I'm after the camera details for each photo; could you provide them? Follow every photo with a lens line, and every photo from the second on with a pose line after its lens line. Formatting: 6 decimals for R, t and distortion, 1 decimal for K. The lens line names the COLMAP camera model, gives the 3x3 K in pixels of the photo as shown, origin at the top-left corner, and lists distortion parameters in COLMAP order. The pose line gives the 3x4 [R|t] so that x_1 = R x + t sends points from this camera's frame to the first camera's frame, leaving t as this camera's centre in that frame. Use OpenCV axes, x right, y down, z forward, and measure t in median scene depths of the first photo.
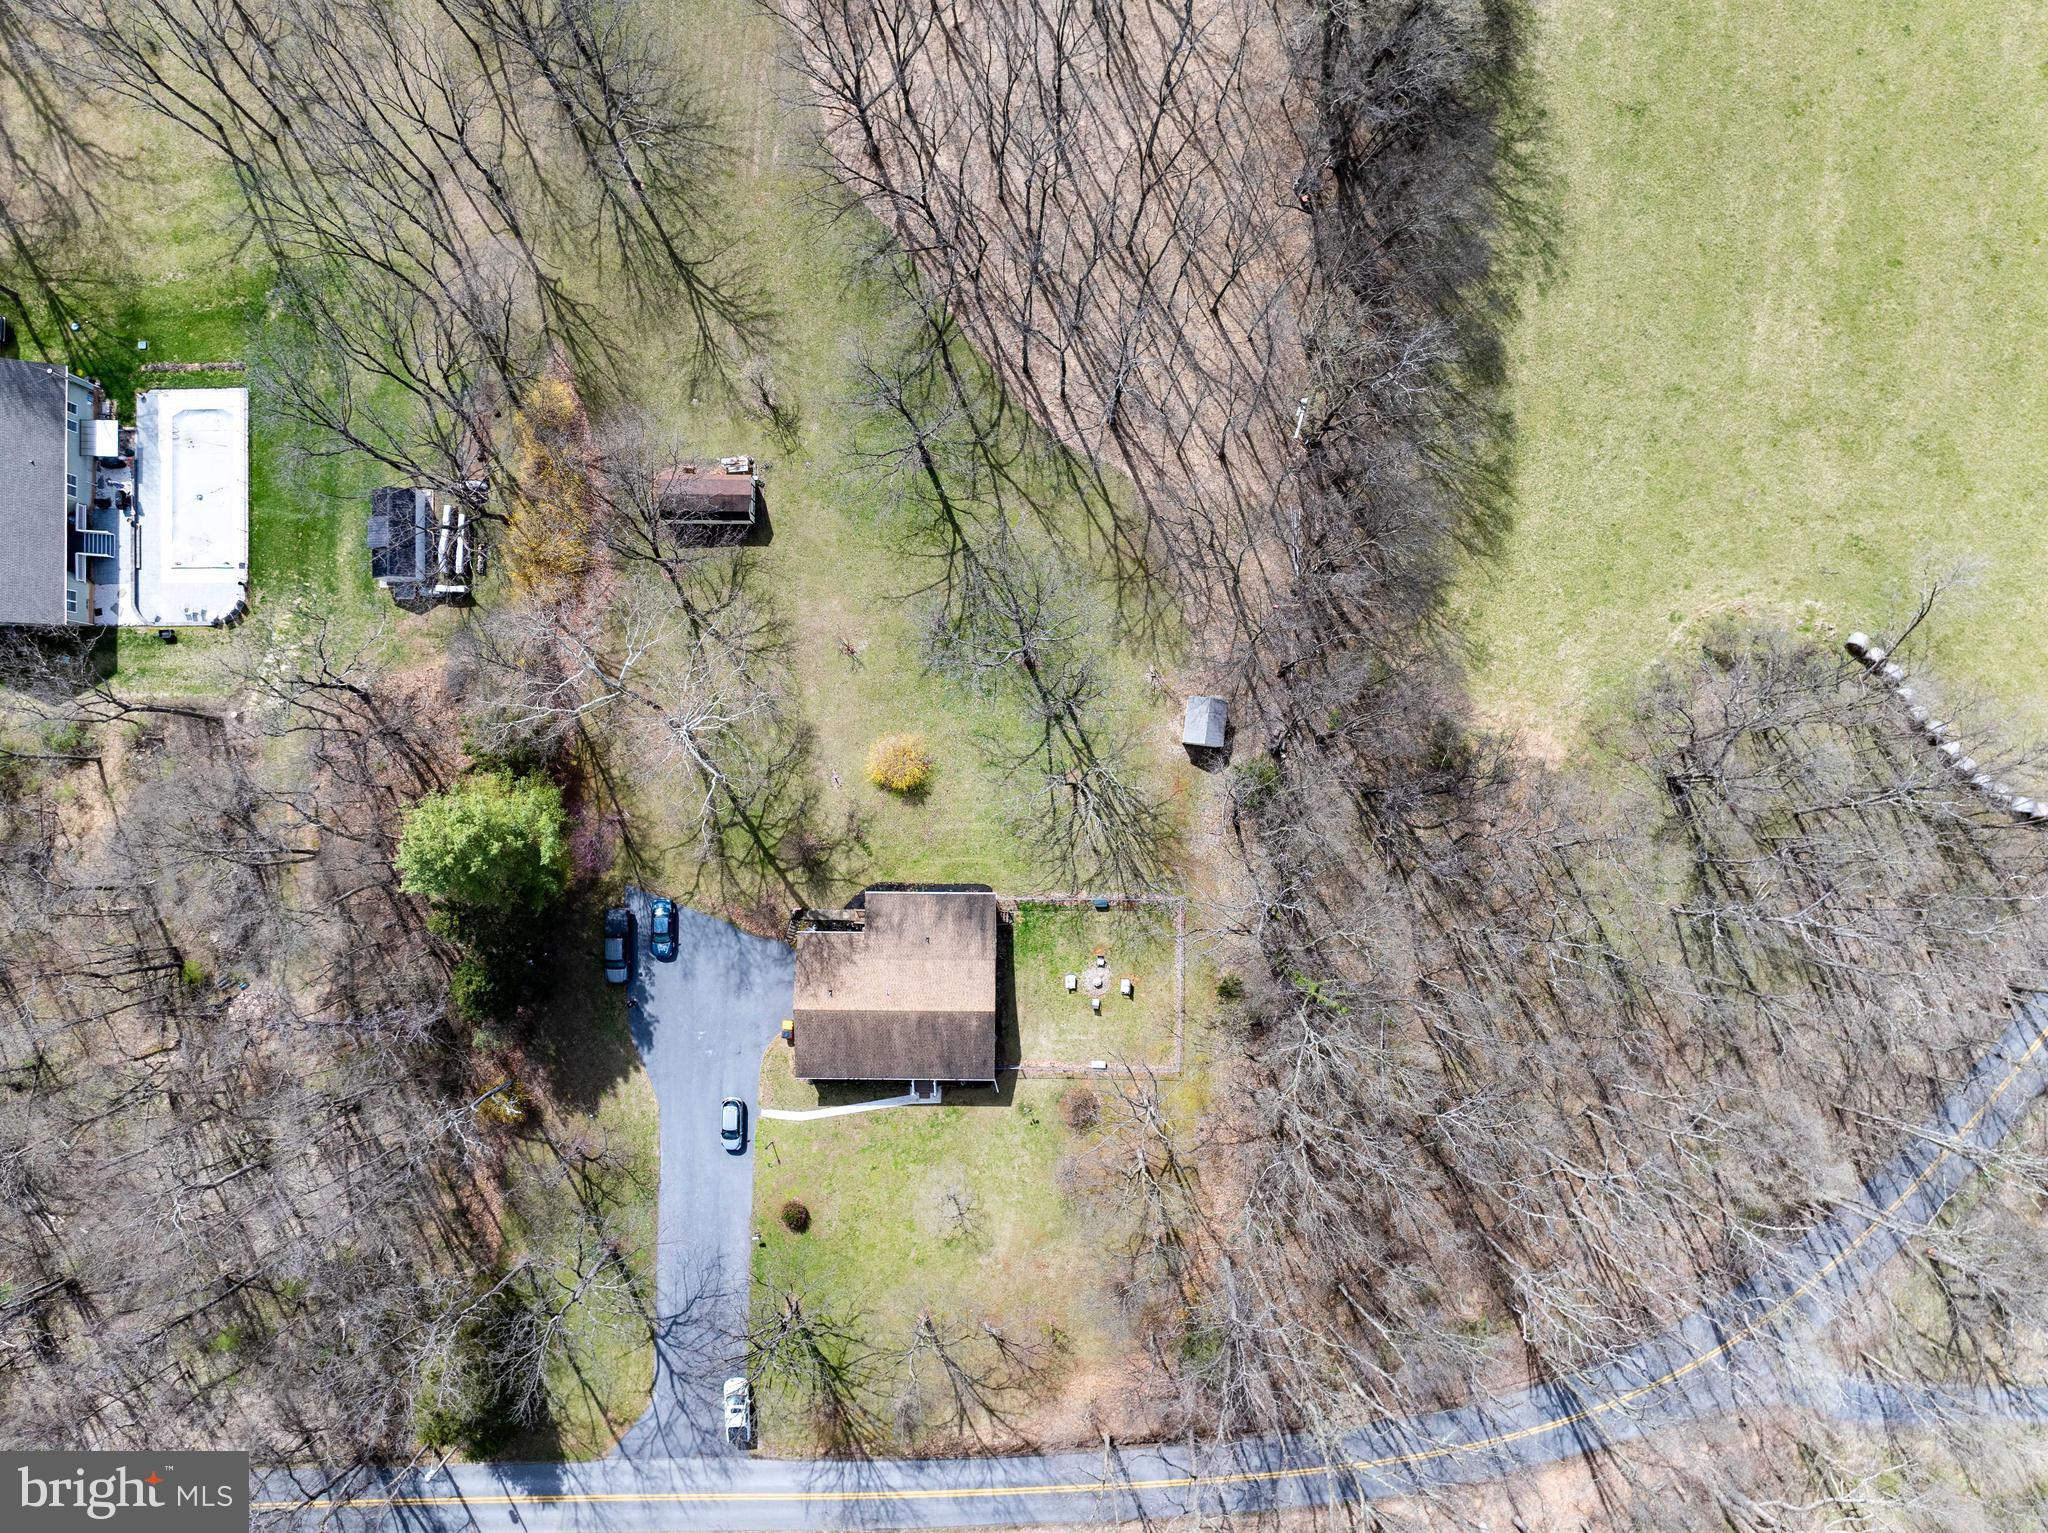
lens RADIAL K [[1441.7, 0, 1024.0], [0, 1441.7, 766.5], [0, 0, 1]] dist [-0.009862, -0.027559]
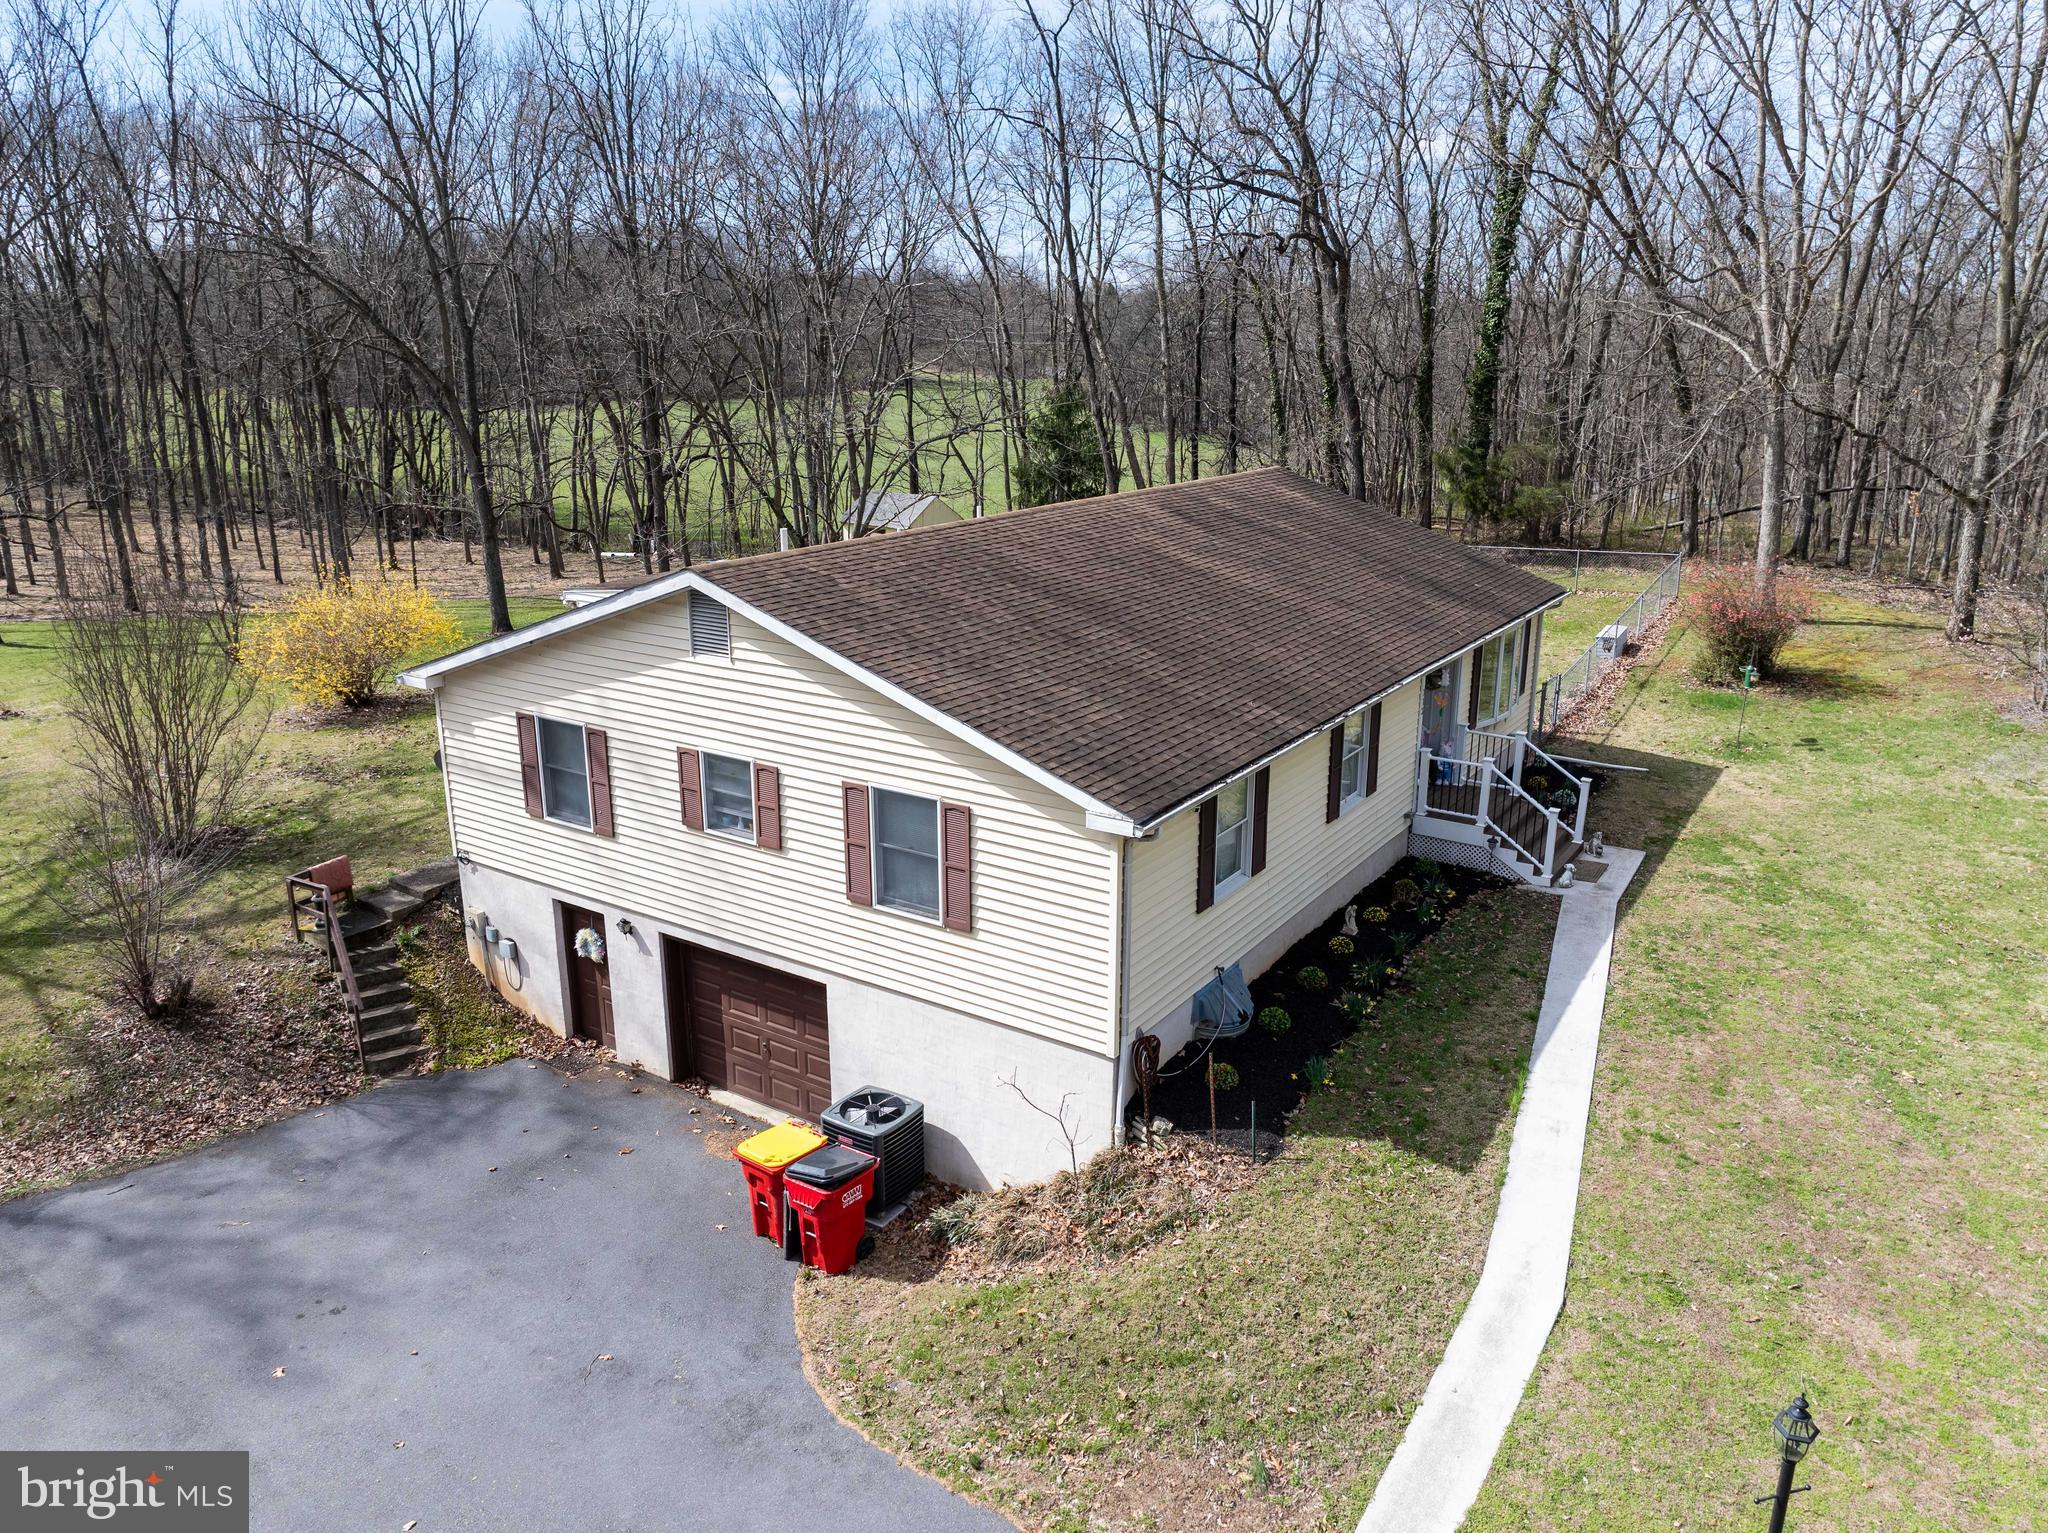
lens RADIAL K [[1411.4, 0, 1024.0], [0, 1411.4, 766.5], [0, 0, 1]] dist [0.001531, -0.052093]
pose [[0.540271, -0.230789, 0.809224, -0.246925], [0.841049, 0.179266, -0.510392, 0.255505], [-0.027274, 0.956347, 0.290957, 0.929712]]
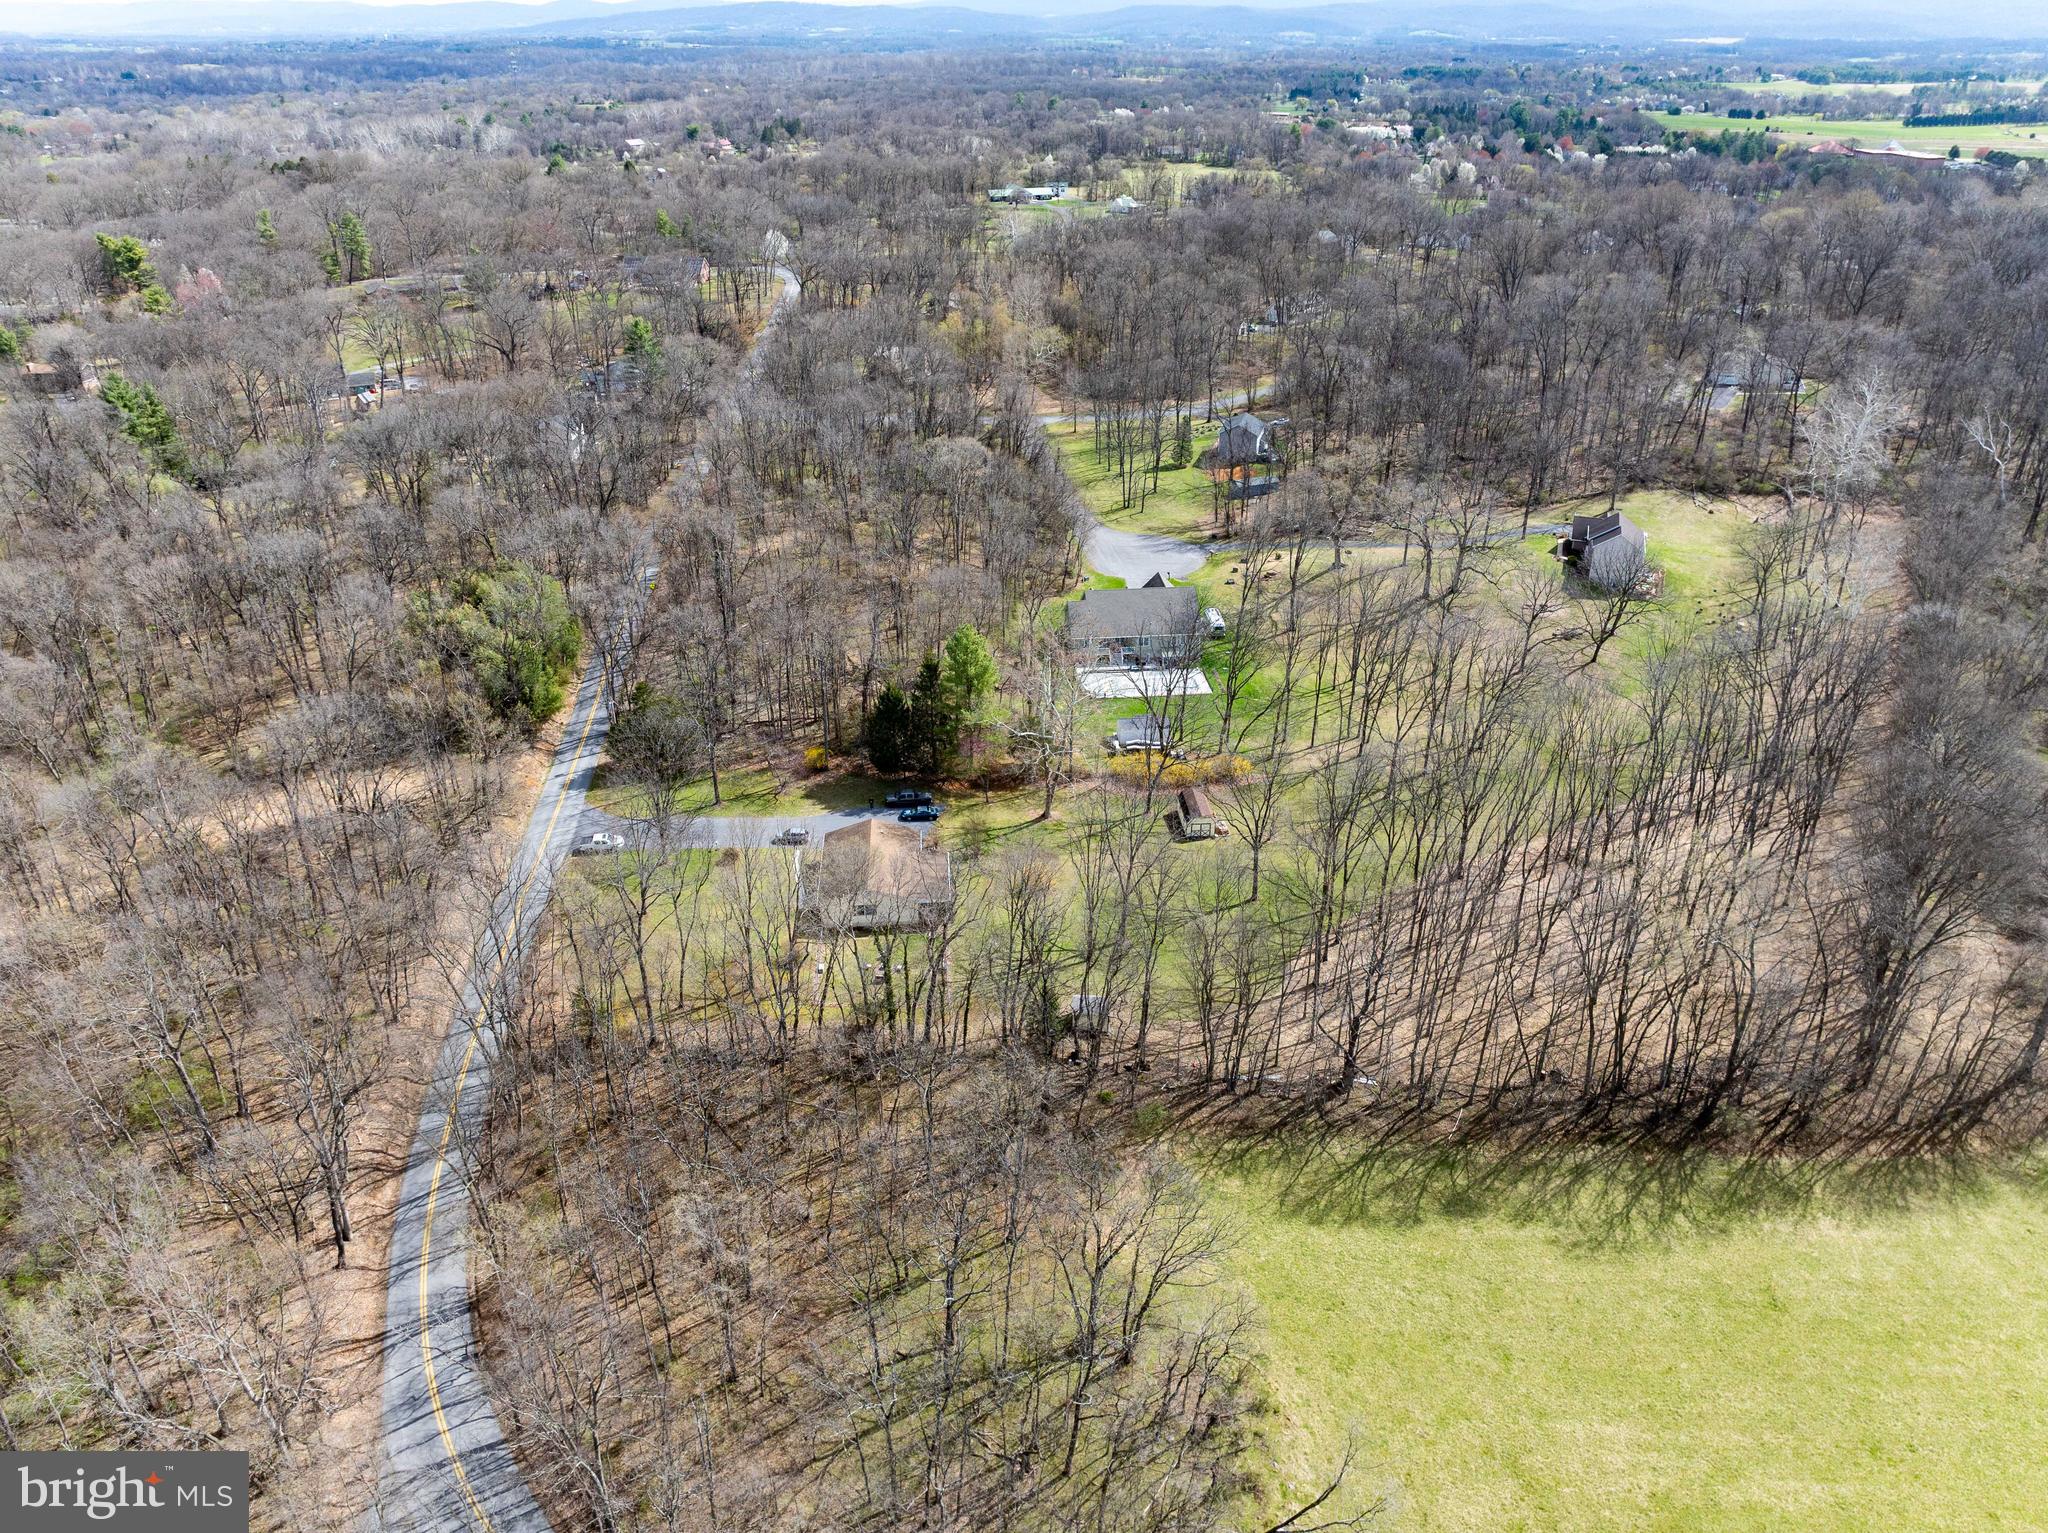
lens RADIAL K [[1411.4, 0, 1024.0], [0, 1411.4, 766.5], [0, 0, 1]] dist [0.001531, -0.052093]
pose [[0.079292, 0.472174, -0.877932, 1.095729], [-0.996381, 0.064600, -0.055246, 0.078262], [0.030629, 0.879135, 0.475588, 0.228993]]
